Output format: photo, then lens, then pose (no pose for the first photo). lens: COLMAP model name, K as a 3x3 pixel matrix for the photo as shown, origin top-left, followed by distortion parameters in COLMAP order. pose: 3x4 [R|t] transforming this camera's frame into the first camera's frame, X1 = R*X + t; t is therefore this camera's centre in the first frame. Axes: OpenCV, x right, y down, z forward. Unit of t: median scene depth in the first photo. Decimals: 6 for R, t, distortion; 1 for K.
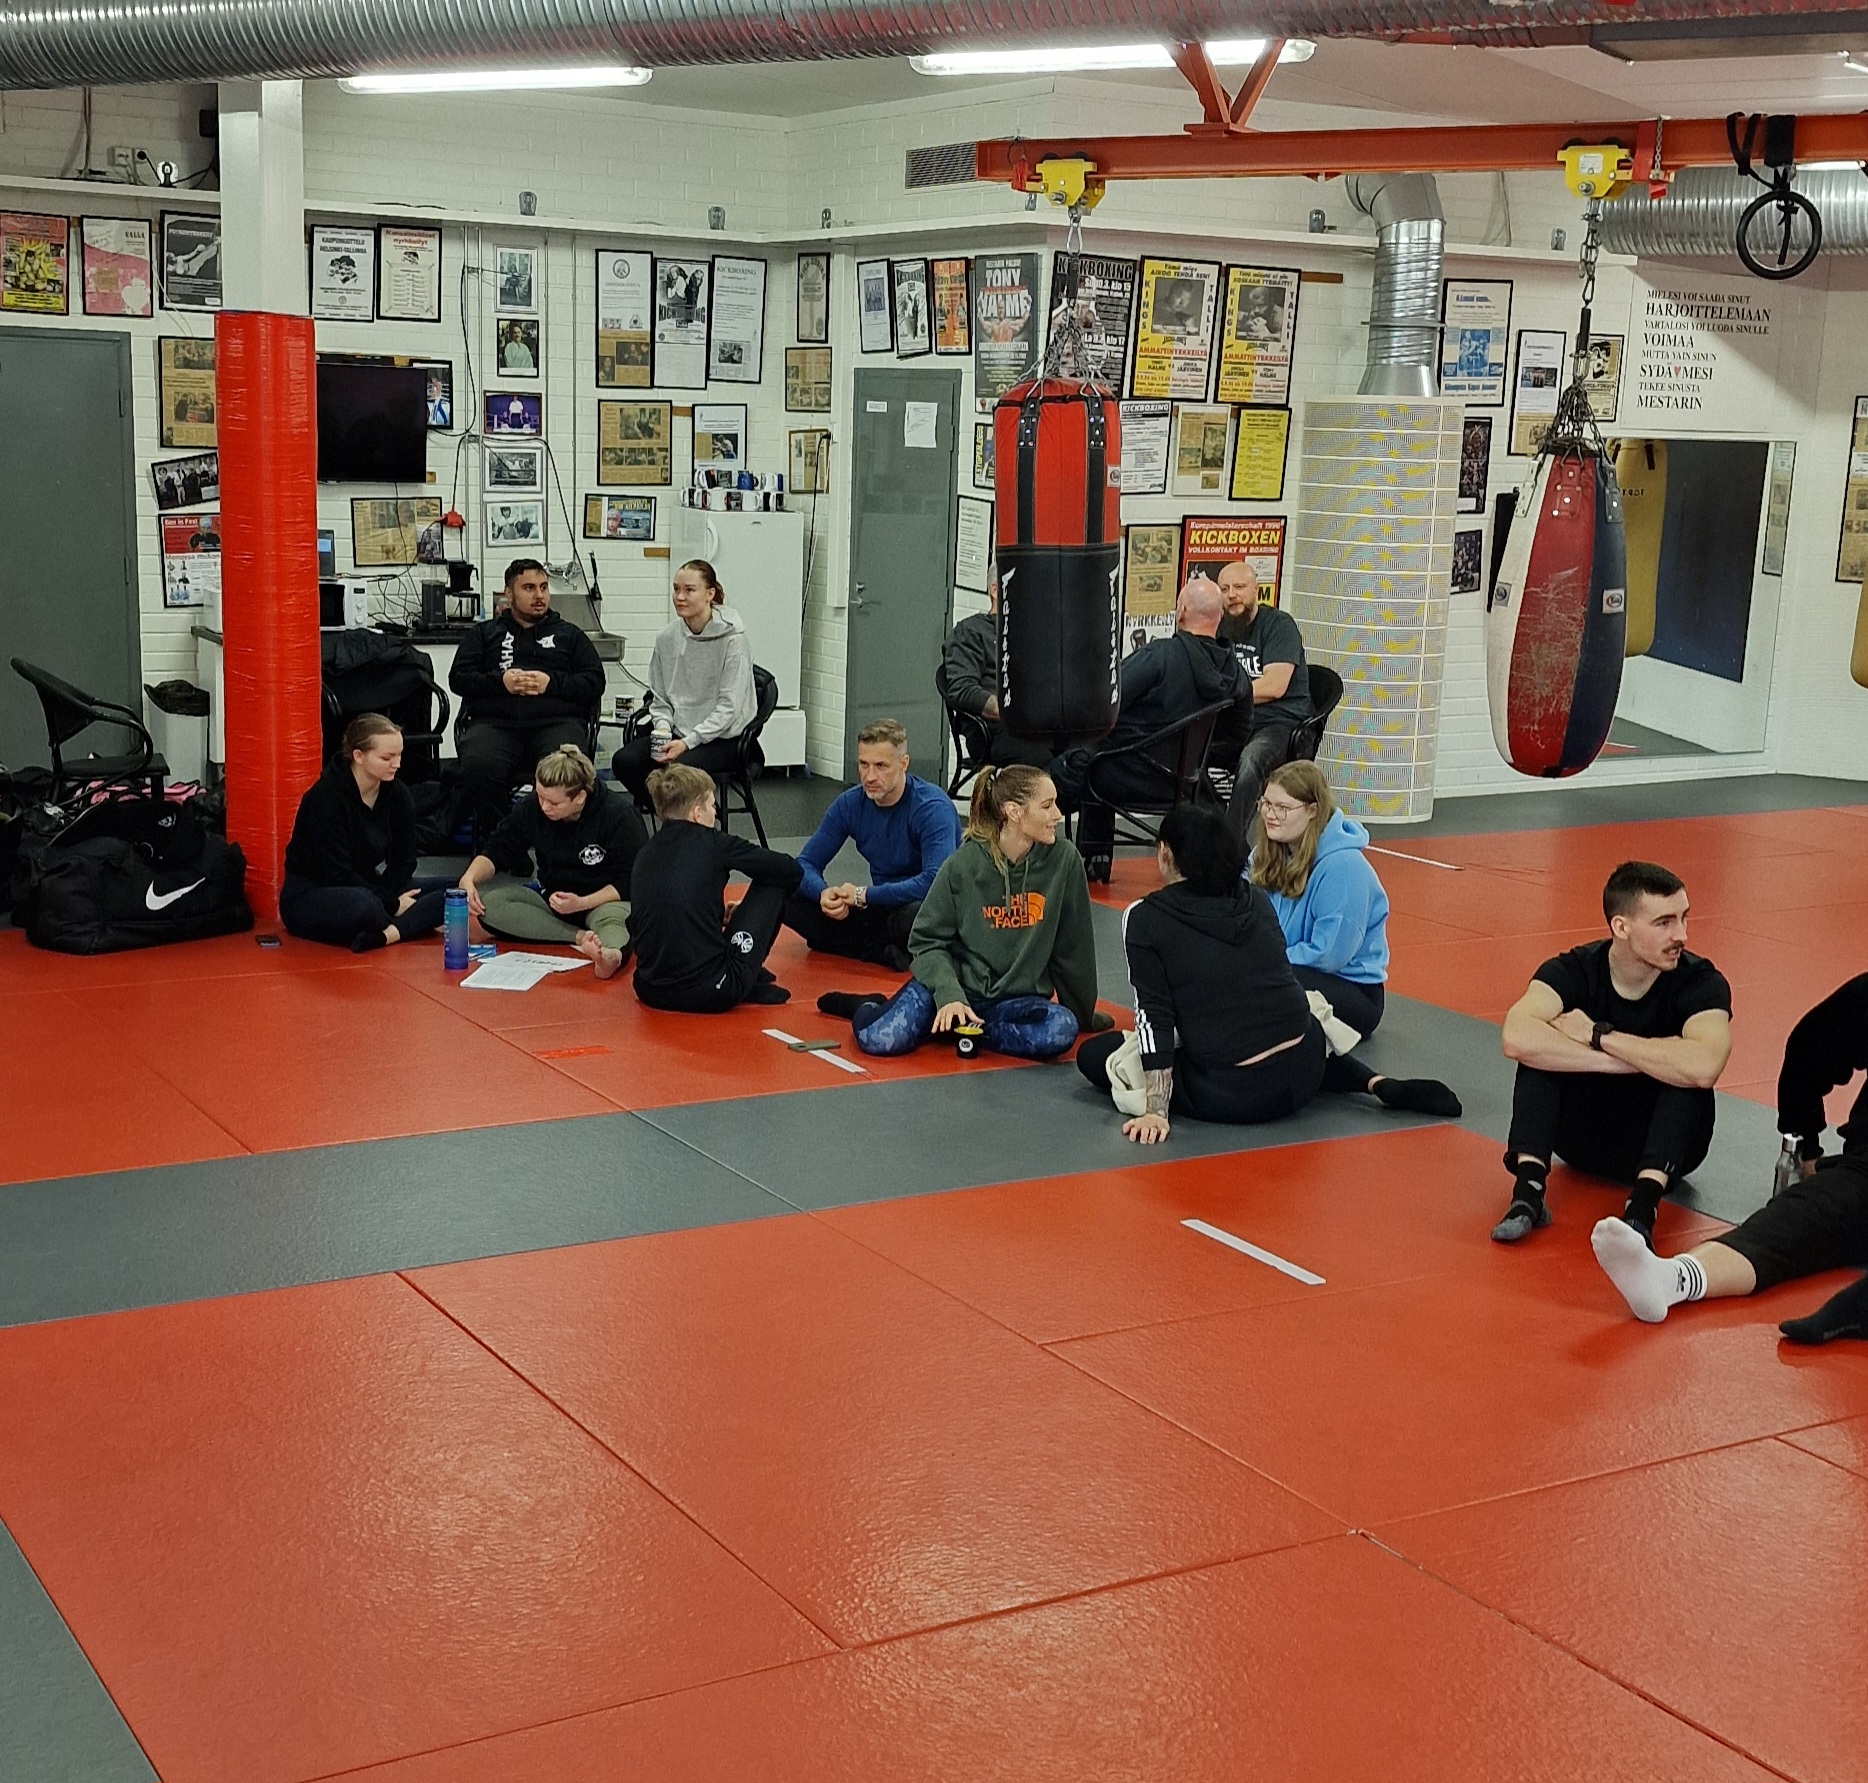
lens RADIAL K [[2615.9, 0, 934.0], [0, 2615.9, 891.5], [0, 0, 1]] dist [0.228515, -0.628562]
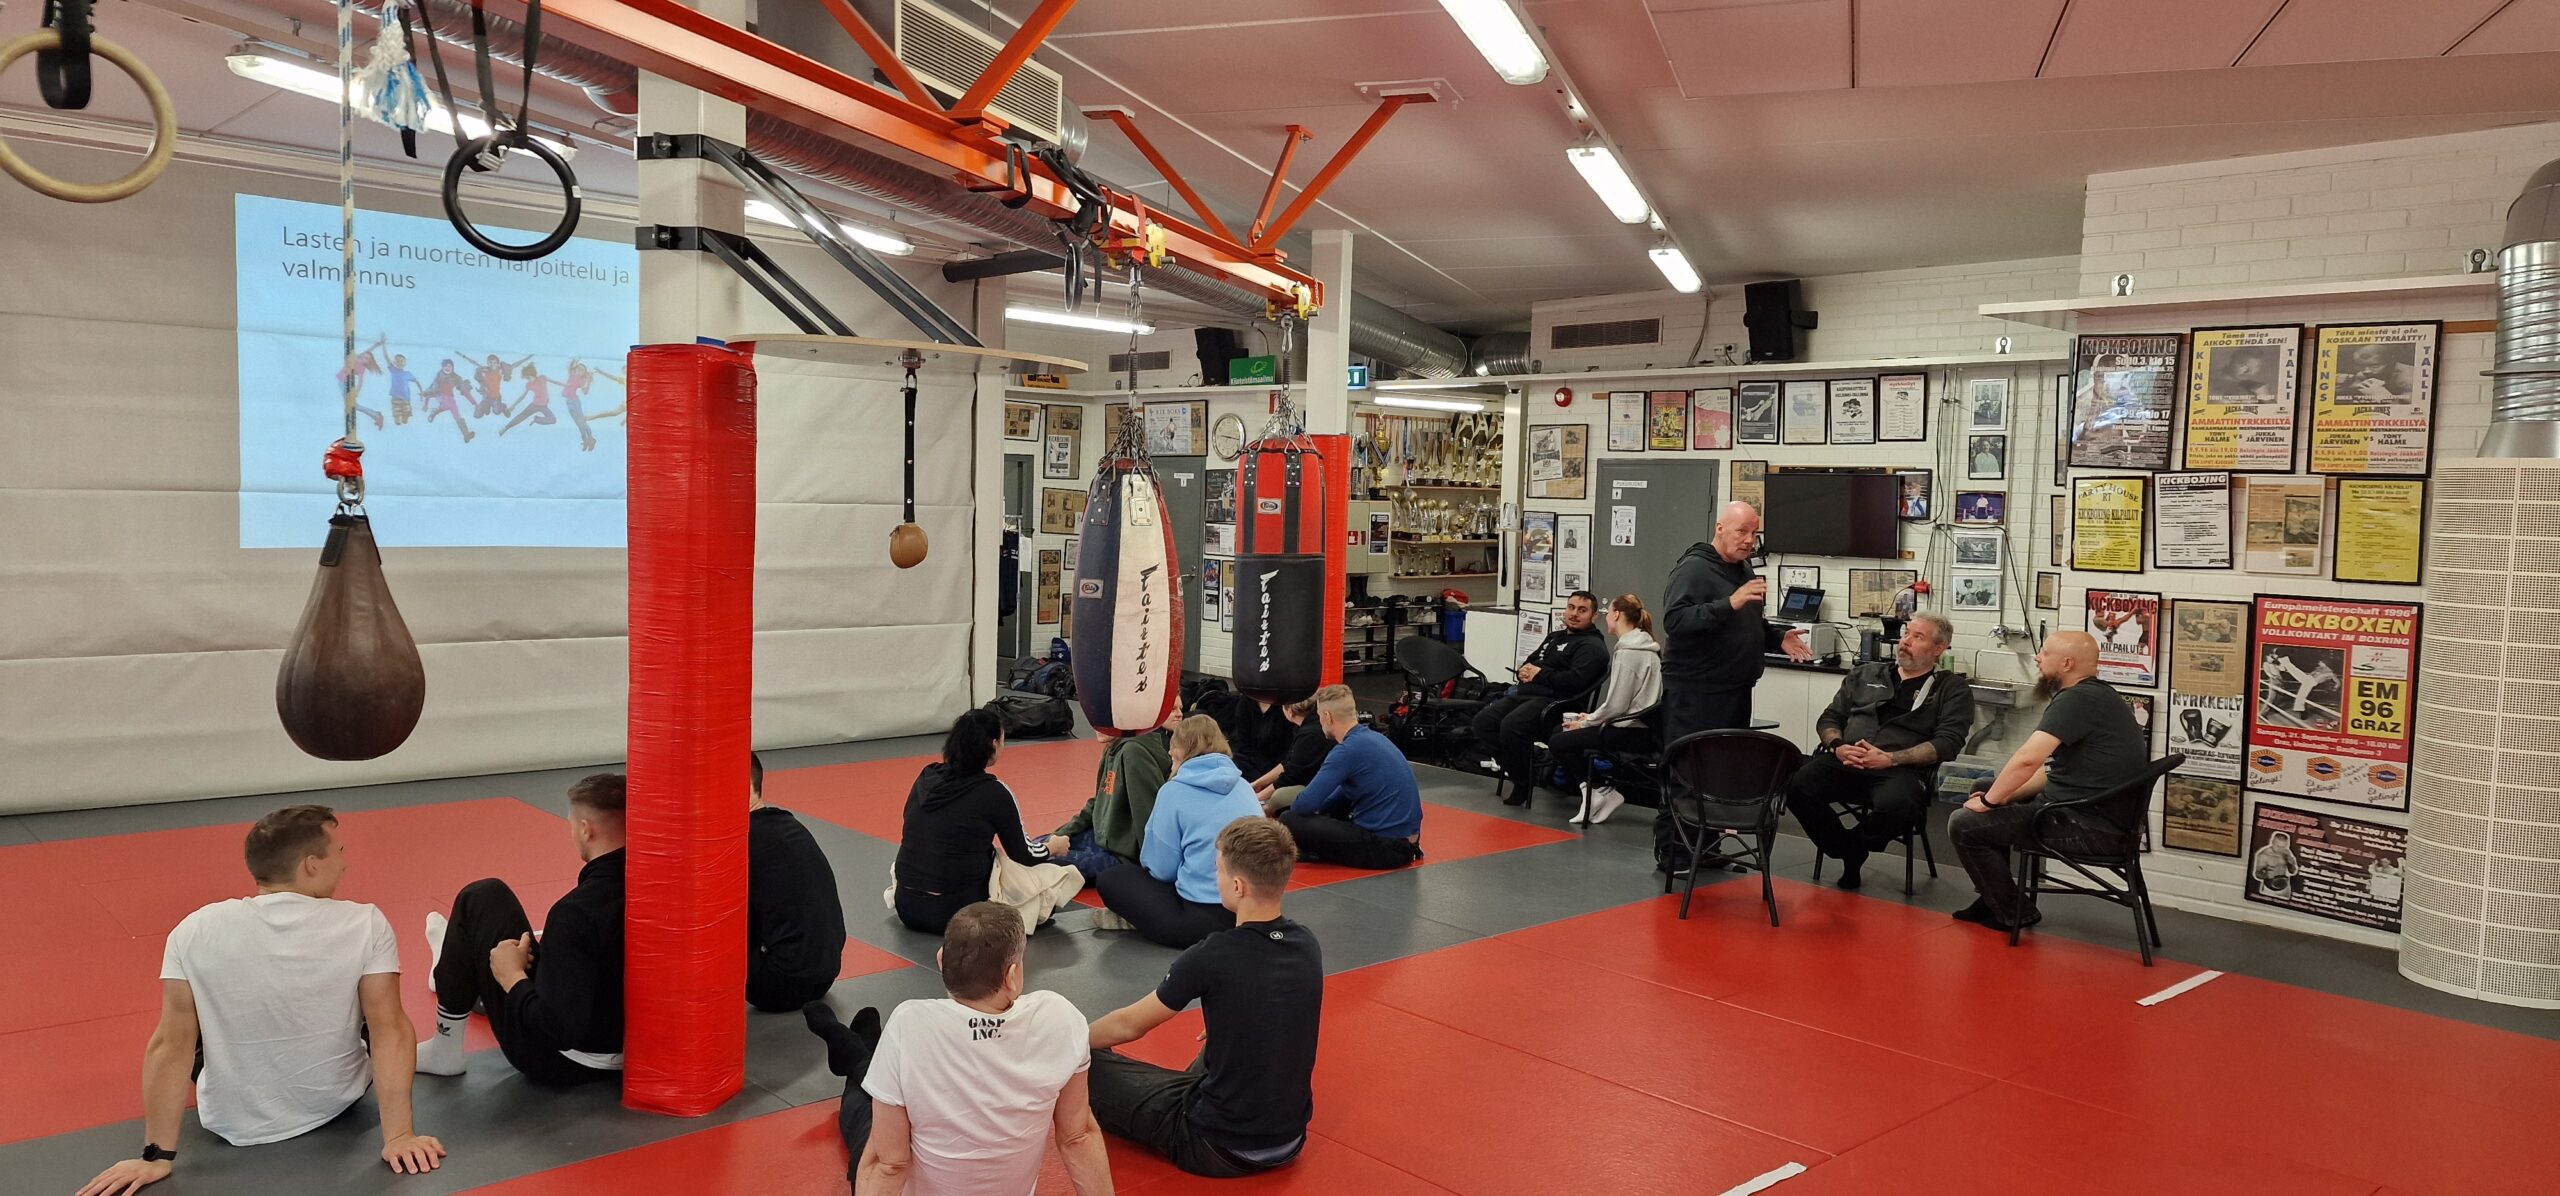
lens RADIAL K [[1715.9, 0, 1280.0], [0, 1715.9, 598.0], [0, 0, 1]] dist [0.003183, 0.001424]
pose [[0.198232, 0.031563, -0.979647, 0.608903], [-0.198071, 0.980151, -0.008500, -0.068104], [0.959933, 0.195725, 0.200549, 0.547253]]
